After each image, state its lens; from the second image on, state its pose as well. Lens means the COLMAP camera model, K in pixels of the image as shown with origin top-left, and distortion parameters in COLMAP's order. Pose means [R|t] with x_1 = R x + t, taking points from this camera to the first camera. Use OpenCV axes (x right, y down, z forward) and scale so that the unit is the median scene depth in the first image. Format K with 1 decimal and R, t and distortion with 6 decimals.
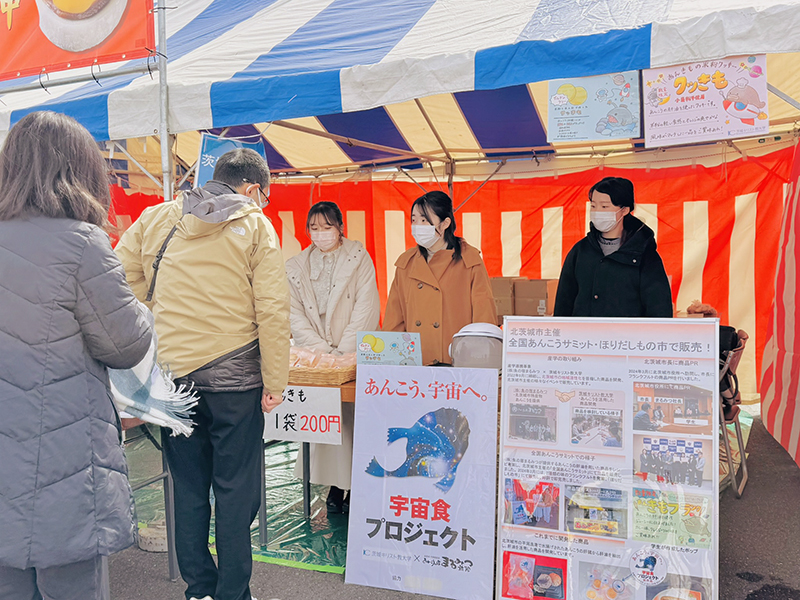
lens RADIAL K [[809.0, 0, 400.0], [0, 809.0, 300.0], [0, 0, 1]] dist [0.179566, -0.447018]
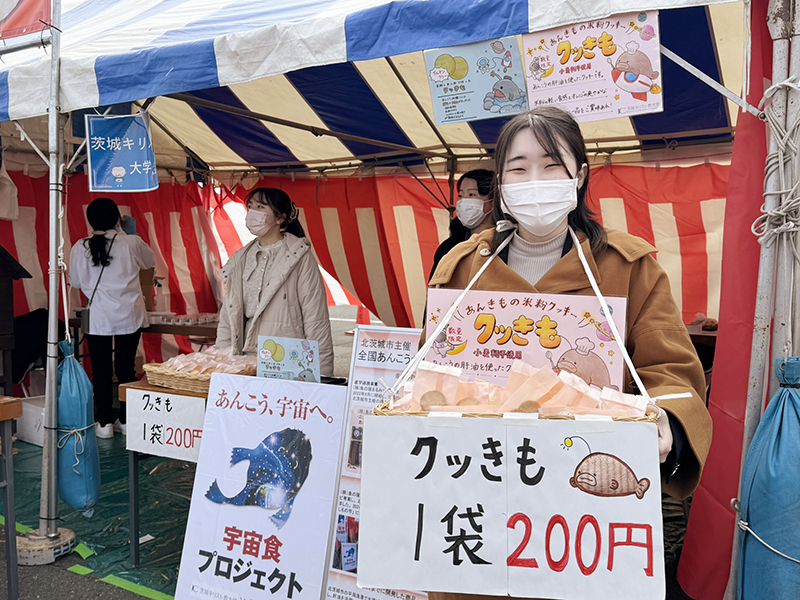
lens RADIAL K [[809.0, 0, 400.0], [0, 809.0, 300.0], [0, 0, 1]] dist [0.179566, -0.447018]
pose [[0.993017, 0.037748, -0.111767, 0.249459], [-0.038457, 0.999251, -0.004188, -0.003040], [0.111525, 0.008457, 0.993726, 0.148596]]
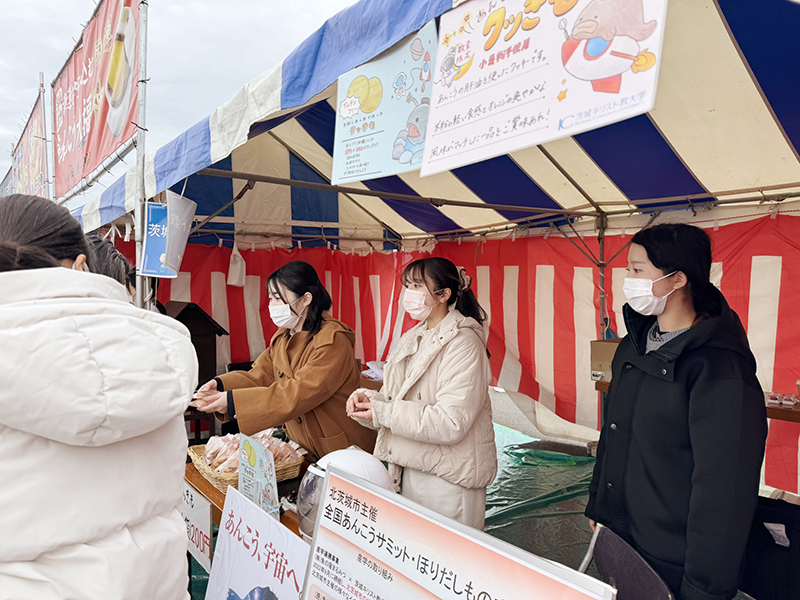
lens RADIAL K [[576.4, 0, 454.0], [0, 576.4, 314.3], [0, 0, 1]] dist [0.041327, -0.001785]
pose [[0.905737, 0.029259, -0.422828, 0.408235], [-0.032384, 0.999475, -0.000208, -0.100174], [0.422600, 0.013881, 0.906210, 0.646287]]
